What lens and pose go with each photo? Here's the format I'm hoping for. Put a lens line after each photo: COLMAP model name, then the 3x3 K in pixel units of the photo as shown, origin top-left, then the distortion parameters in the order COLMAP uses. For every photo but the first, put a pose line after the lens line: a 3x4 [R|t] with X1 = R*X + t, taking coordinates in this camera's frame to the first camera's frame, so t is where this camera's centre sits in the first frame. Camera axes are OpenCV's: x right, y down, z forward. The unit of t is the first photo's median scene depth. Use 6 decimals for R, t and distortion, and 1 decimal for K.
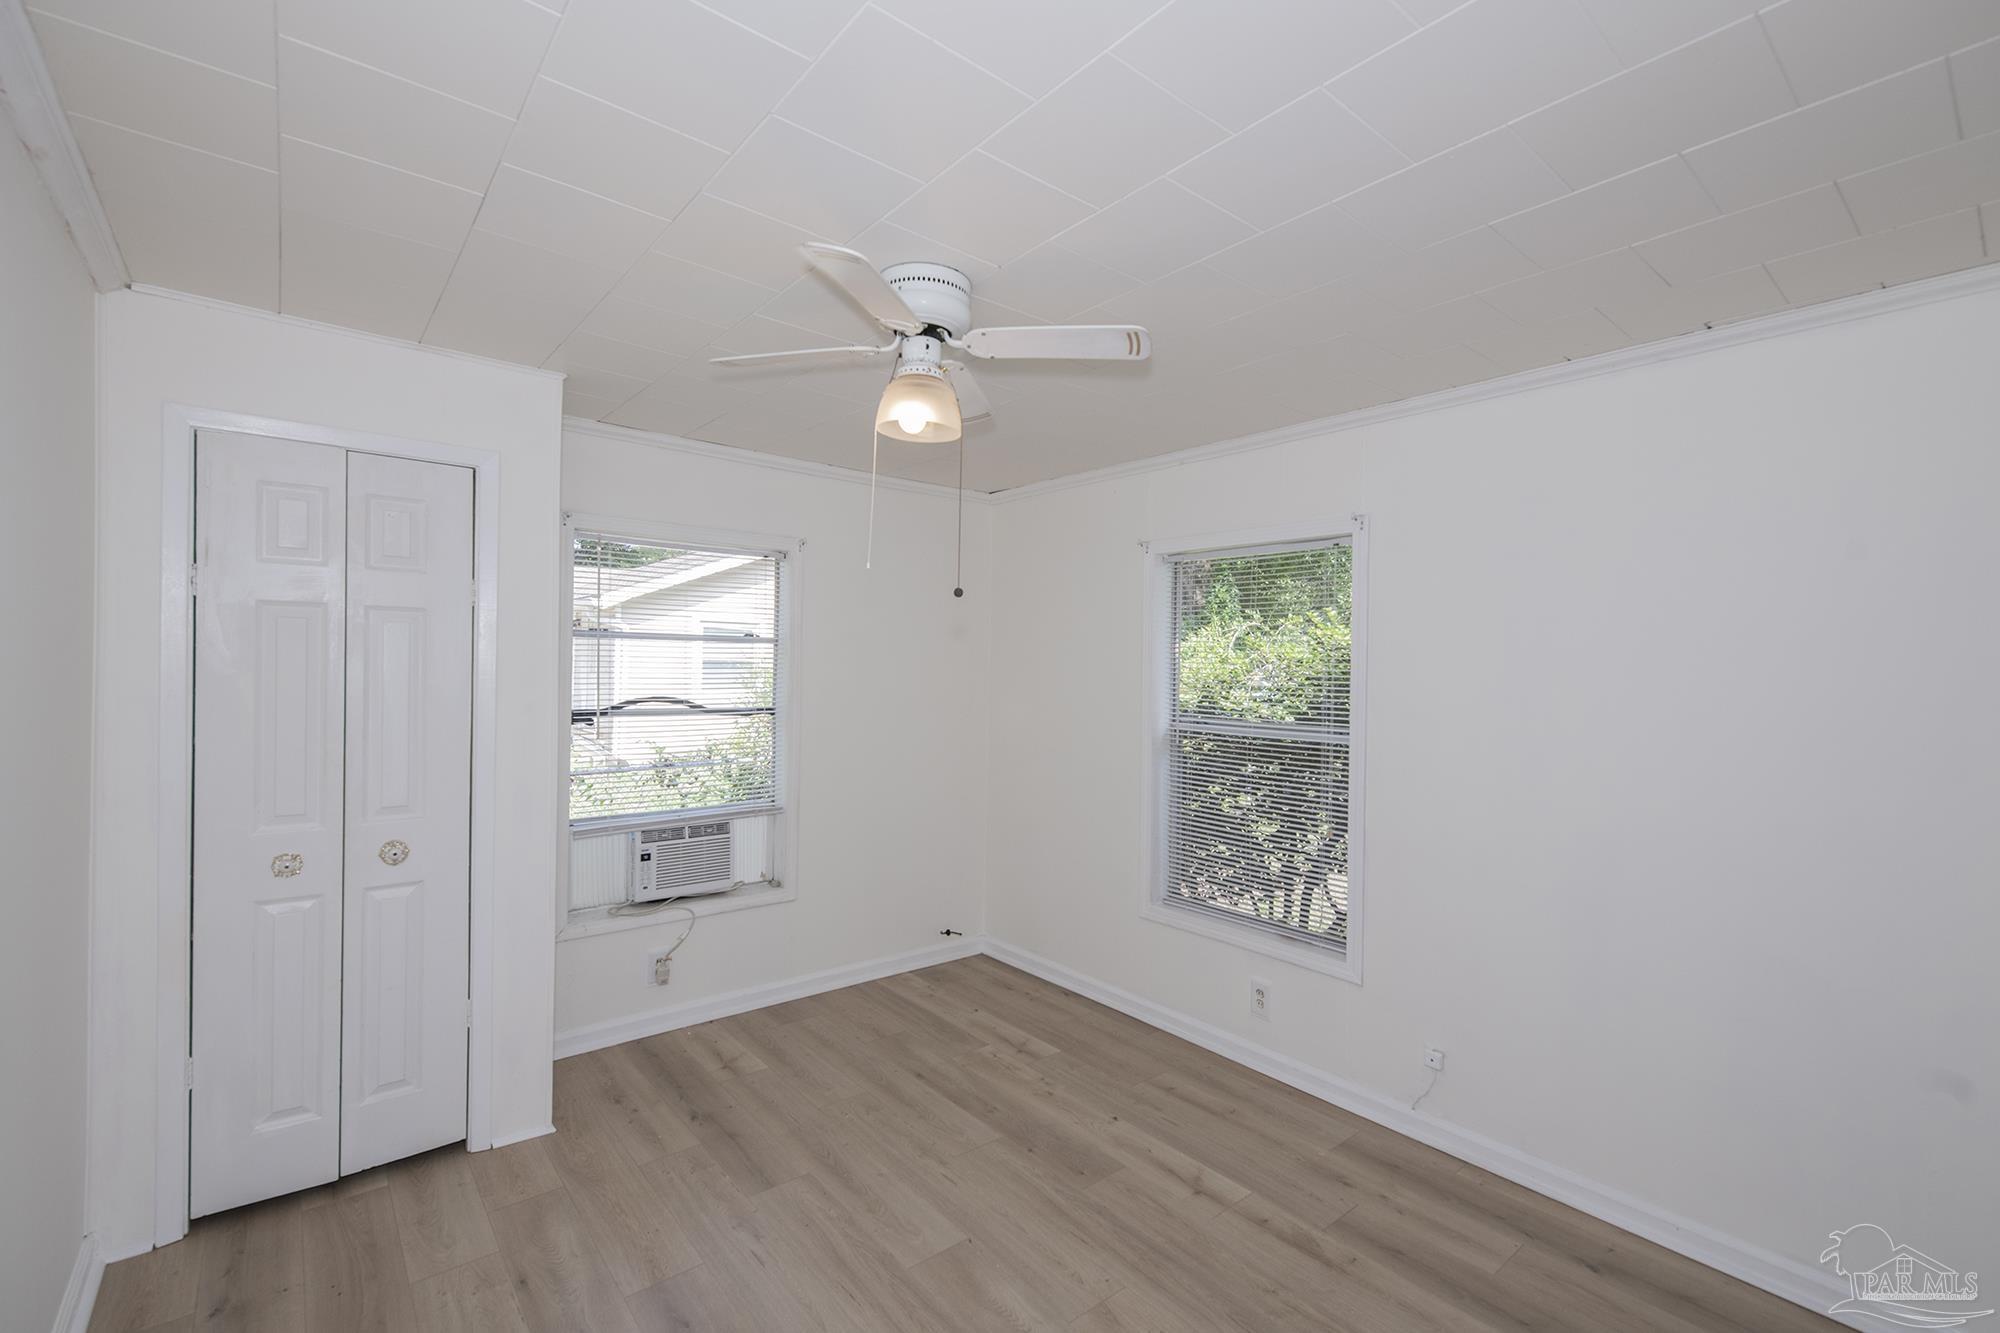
lens RADIAL K [[872.8, 0, 1004.8], [0, 872.8, 668.9], [0, 0, 1]] dist [0.003125, 0.000624]
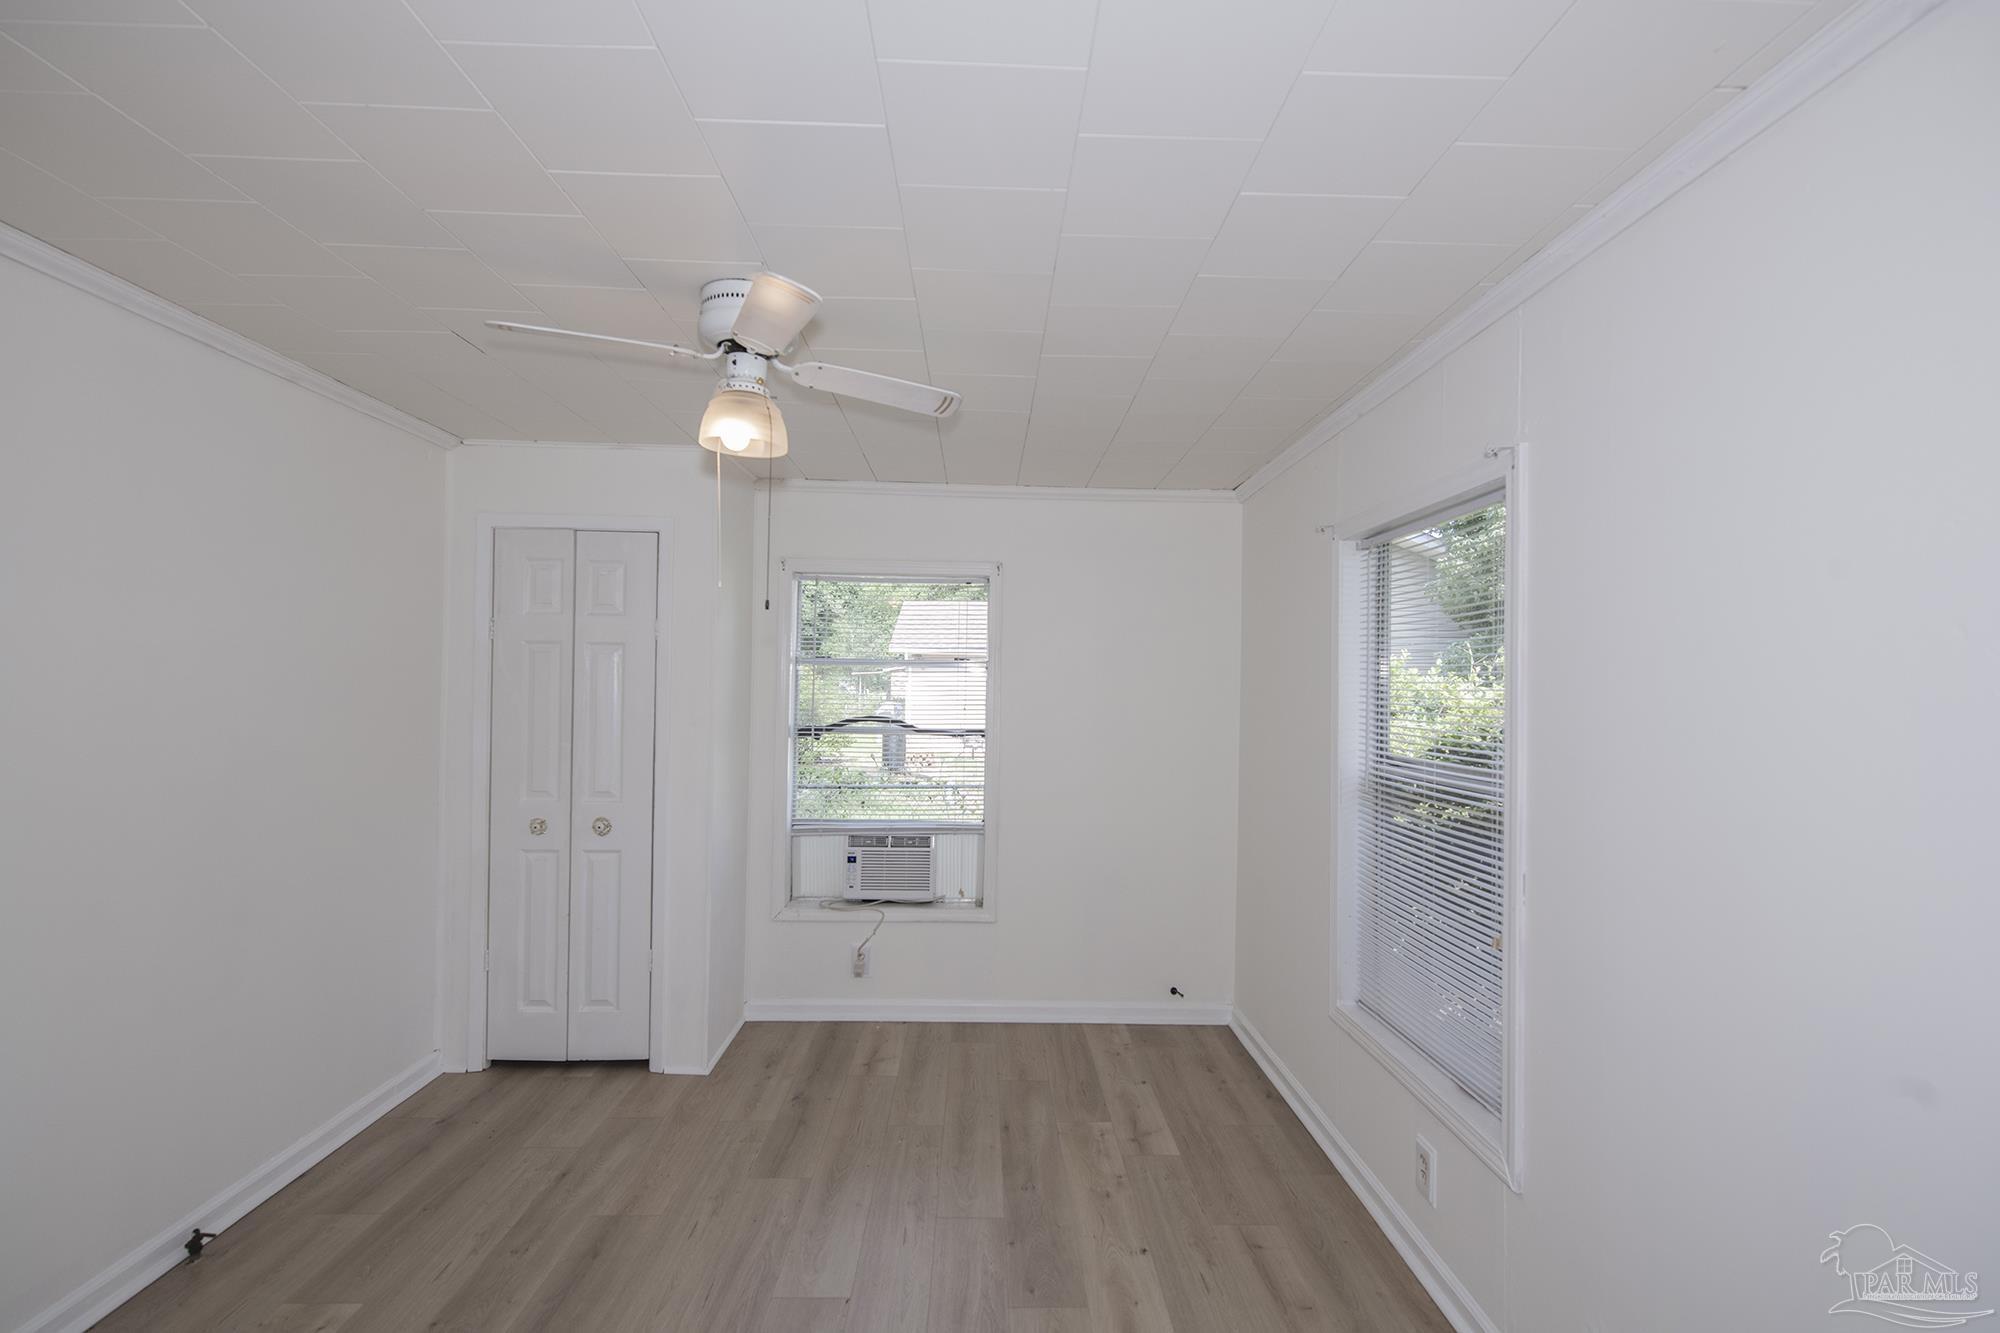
lens RADIAL K [[880.3, 0, 999.1], [0, 880.3, 678.5], [0, 0, 1]] dist [0.001108, 0.000022]
pose [[0.785099, -0.009142, -0.619302, 0.522178], [-0.006316, 0.999721, -0.022764, 0.010356], [0.619338, 0.021784, 0.784822, 0.272465]]
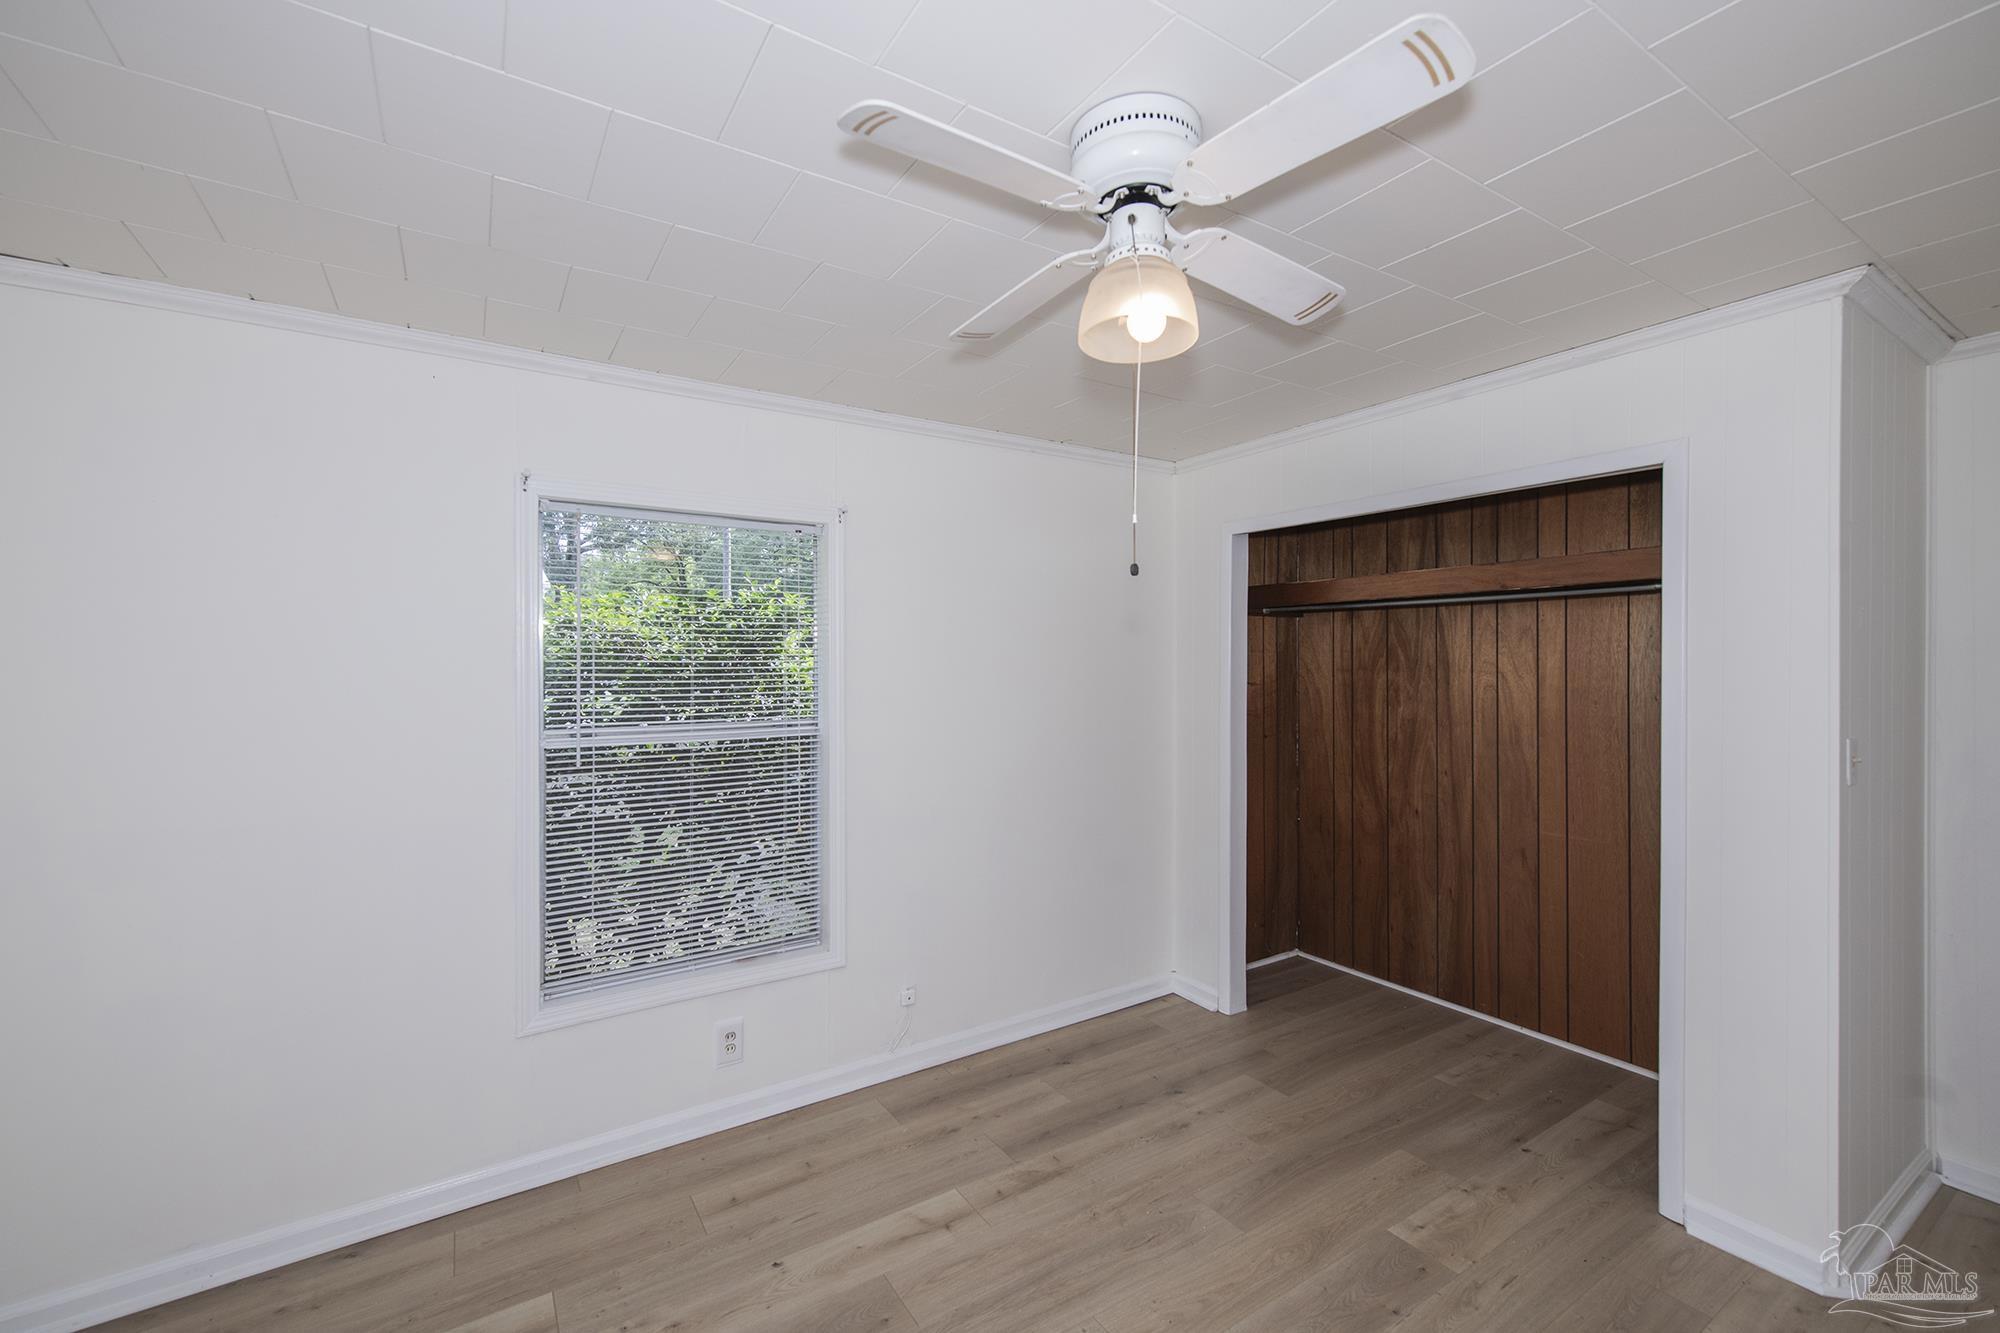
lens RADIAL K [[827.3, 0, 1004.3], [0, 827.3, 661.7], [0, 0, 1]] dist [0.023704, -0.000269]
pose [[0.119146, -0.018810, 0.992699, -0.551010], [0.008144, 0.999805, 0.017967, -0.014111], [-0.992843, 0.005944, 0.119276, 0.711502]]
